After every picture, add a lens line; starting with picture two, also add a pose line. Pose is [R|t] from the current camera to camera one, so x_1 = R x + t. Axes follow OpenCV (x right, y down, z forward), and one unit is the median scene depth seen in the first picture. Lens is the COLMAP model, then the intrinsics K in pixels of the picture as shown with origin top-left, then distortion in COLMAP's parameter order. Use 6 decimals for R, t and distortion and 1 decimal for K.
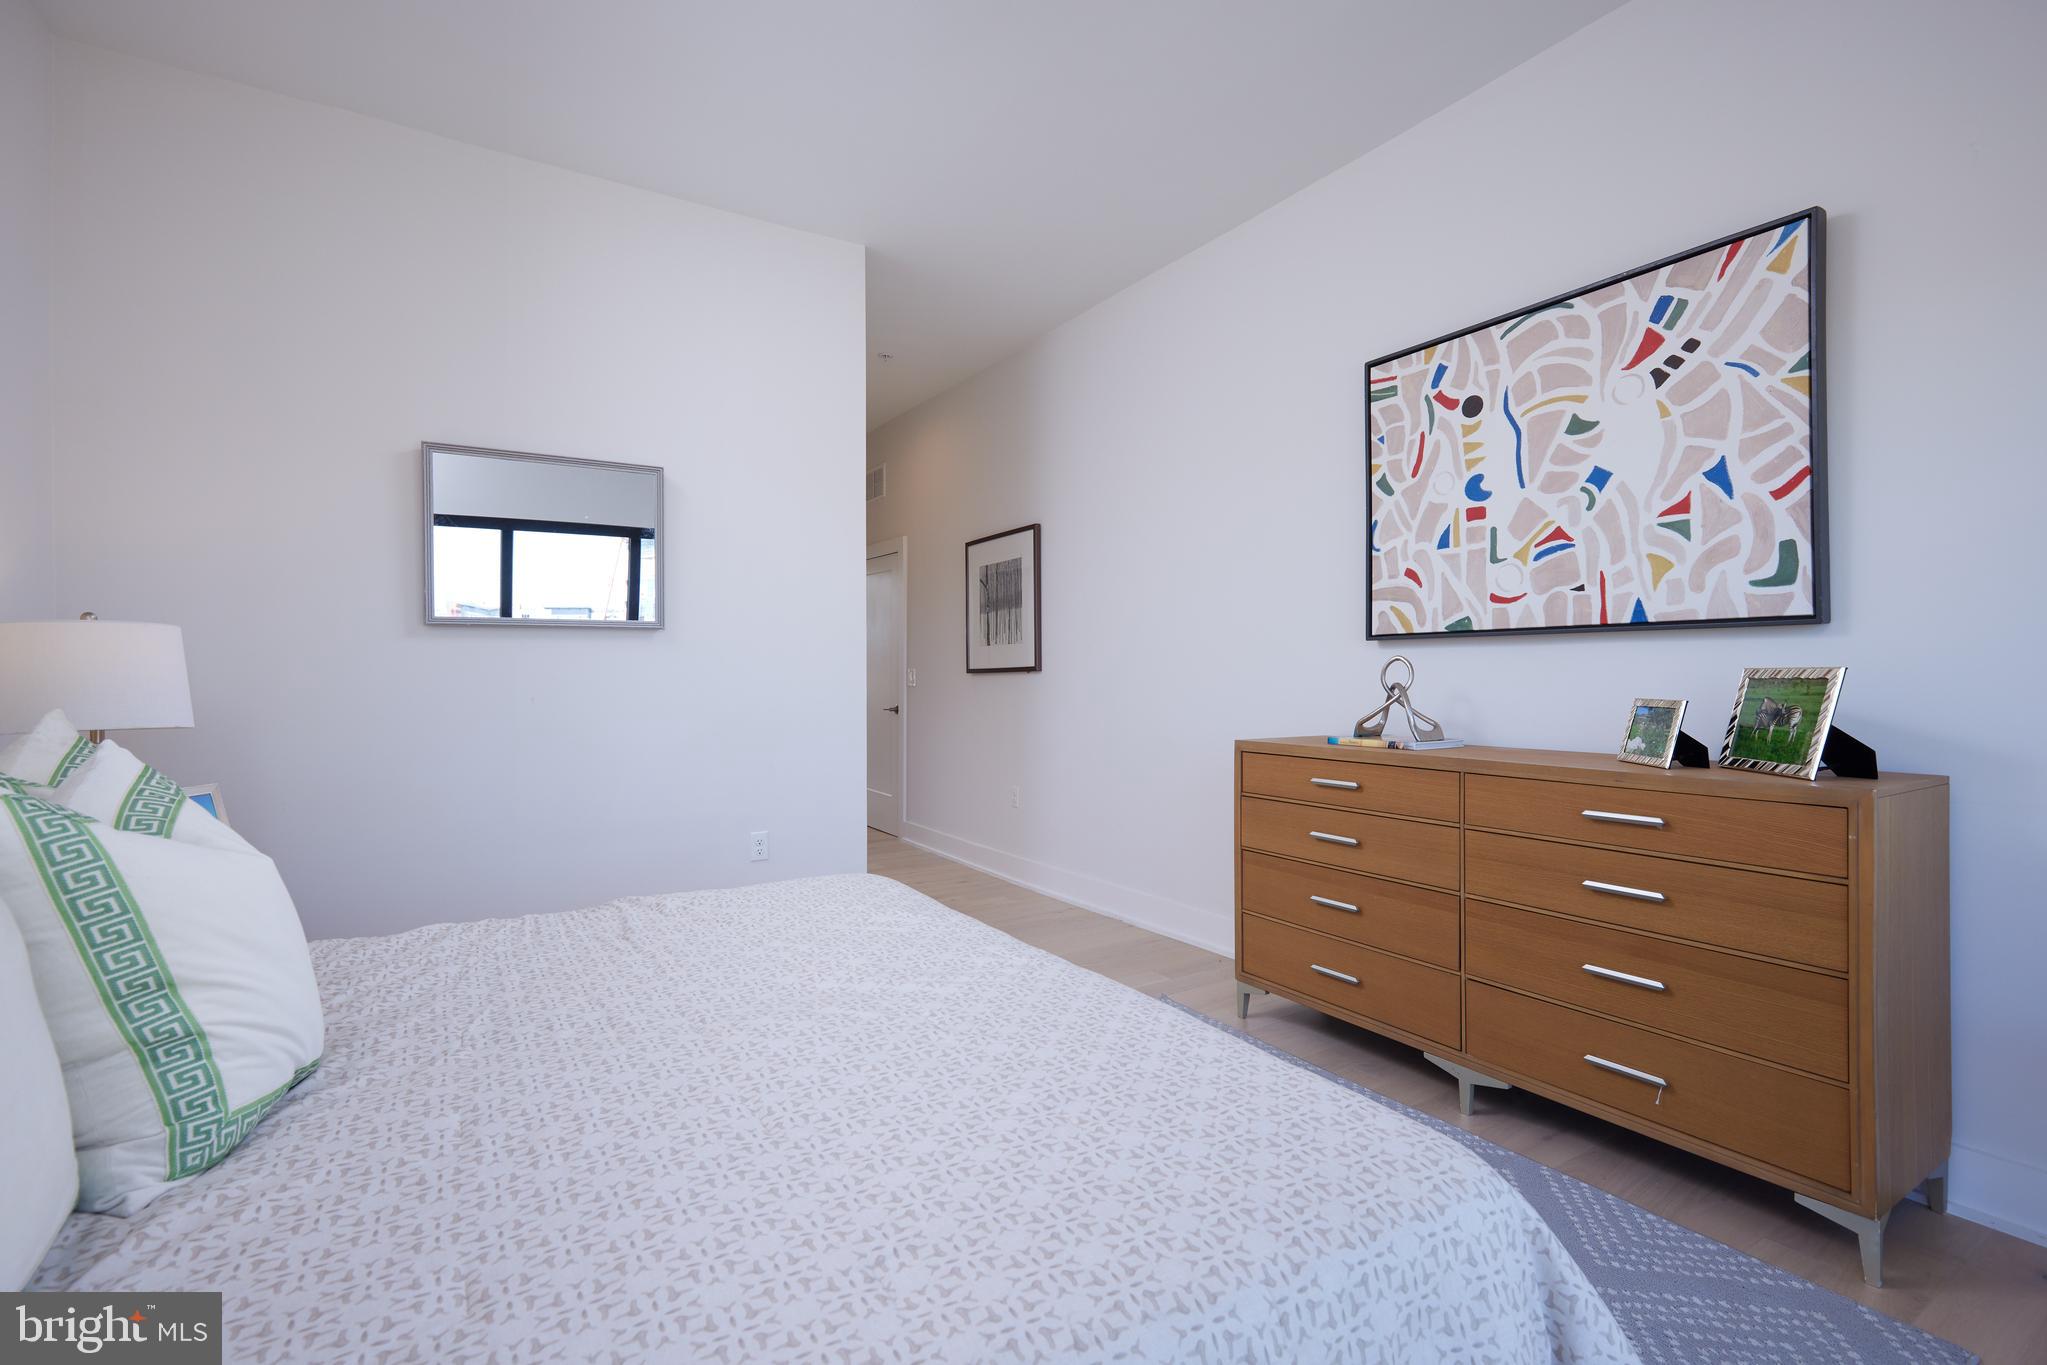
lens RADIAL K [[935.9, 0, 1033.4], [0, 935.9, 674.3], [0, 0, 1]] dist [0.000339, 0.000302]
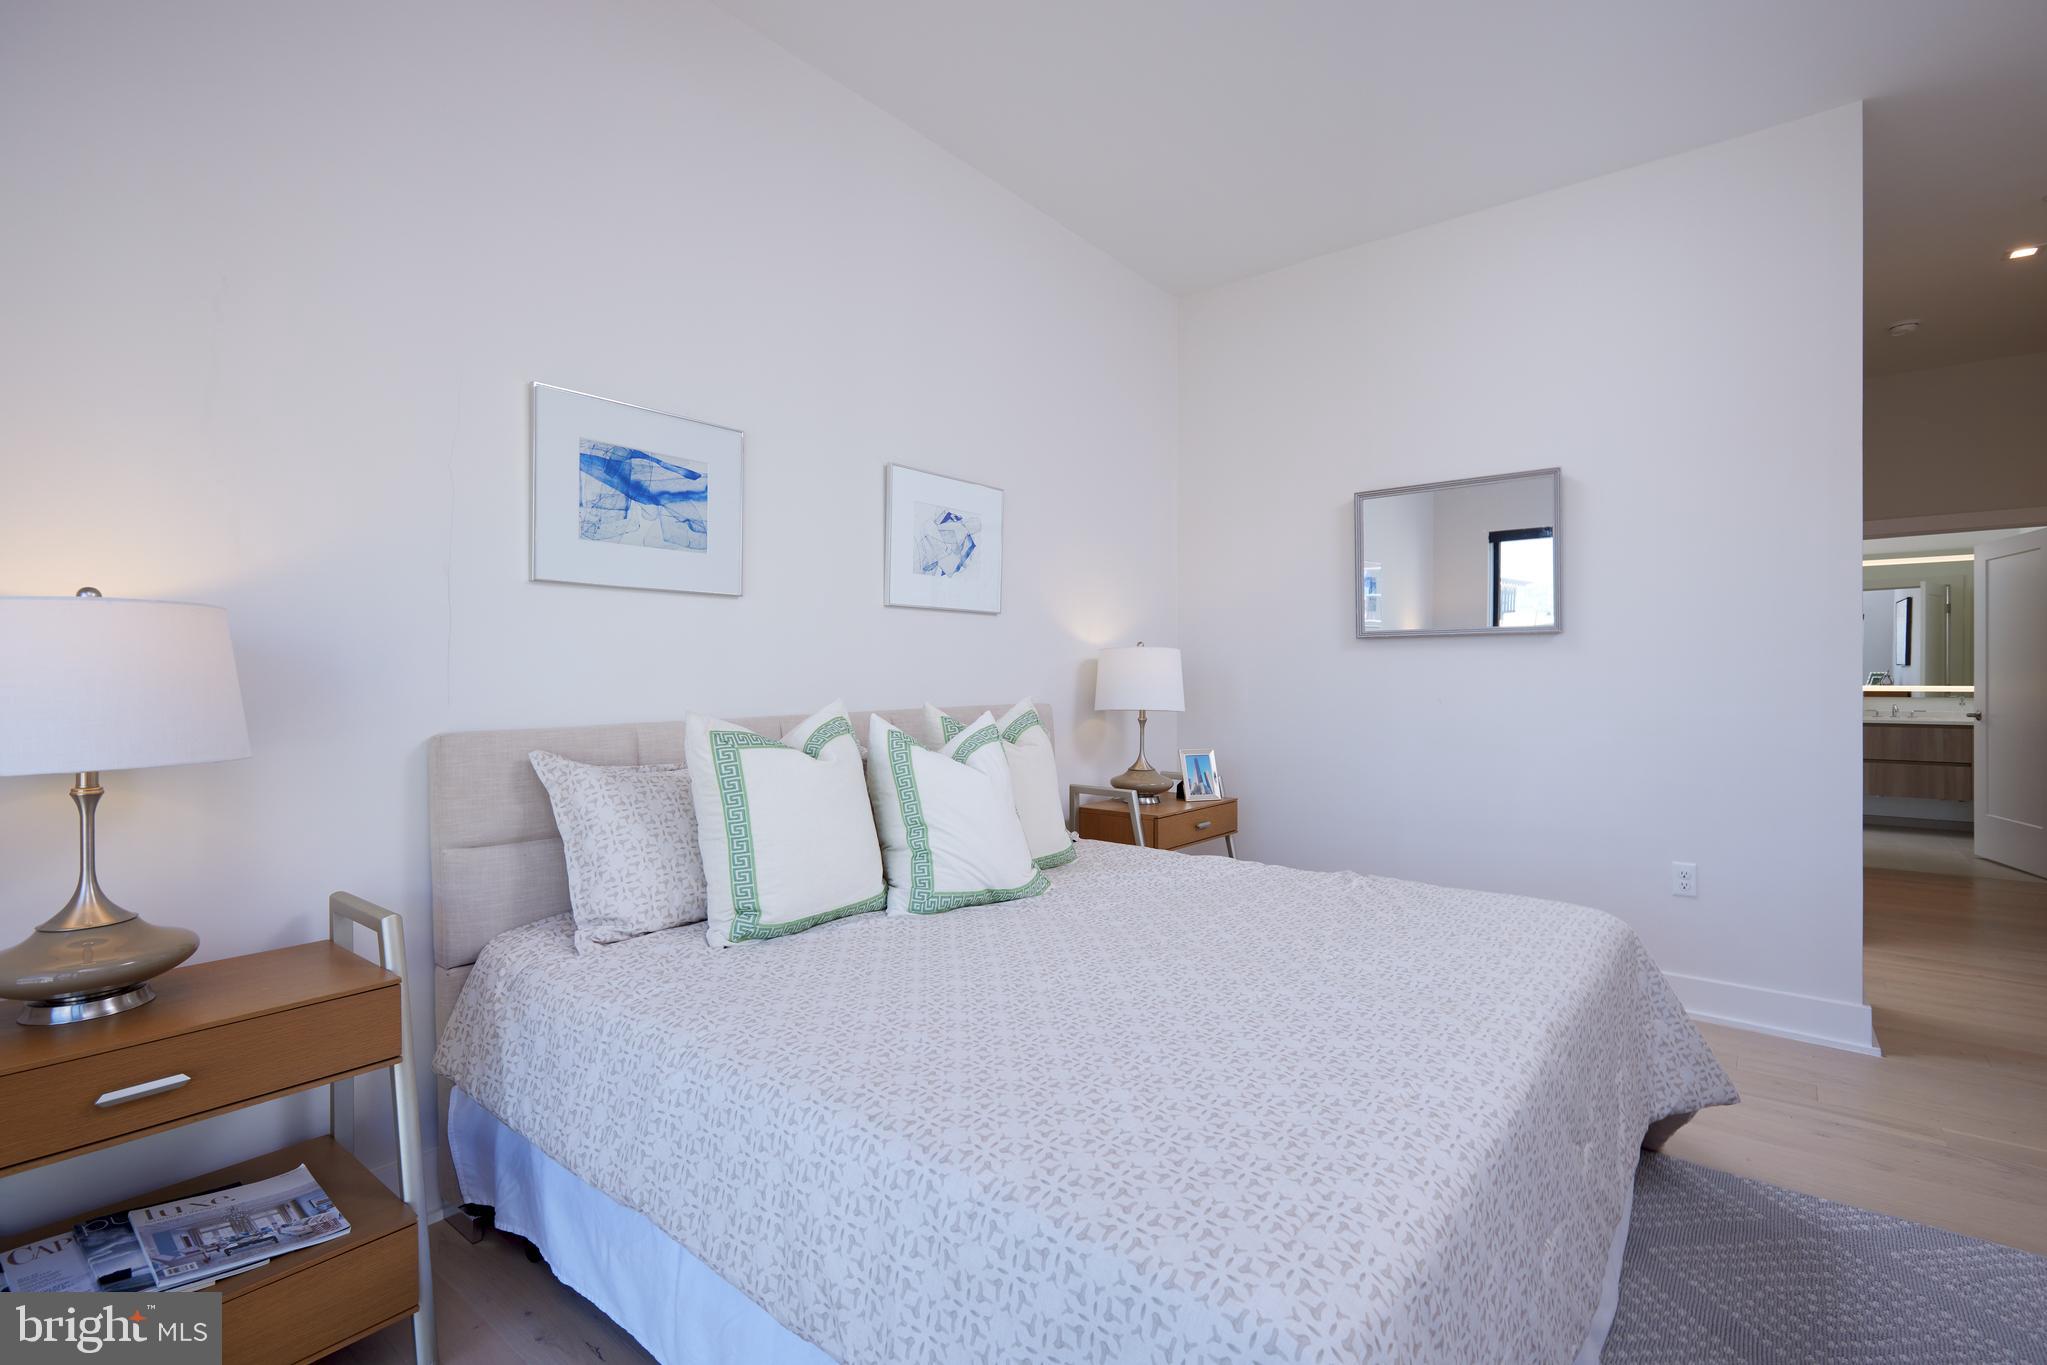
lens RADIAL K [[935.9, 0, 1033.4], [0, 935.9, 674.3], [0, 0, 1]] dist [0.000339, 0.000302]
pose [[0.314574, -0.002021, -0.949231, 1.015885], [-0.001593, 0.999995, -0.002657, -0.004606], [0.949232, 0.002348, 0.314569, 0.488507]]
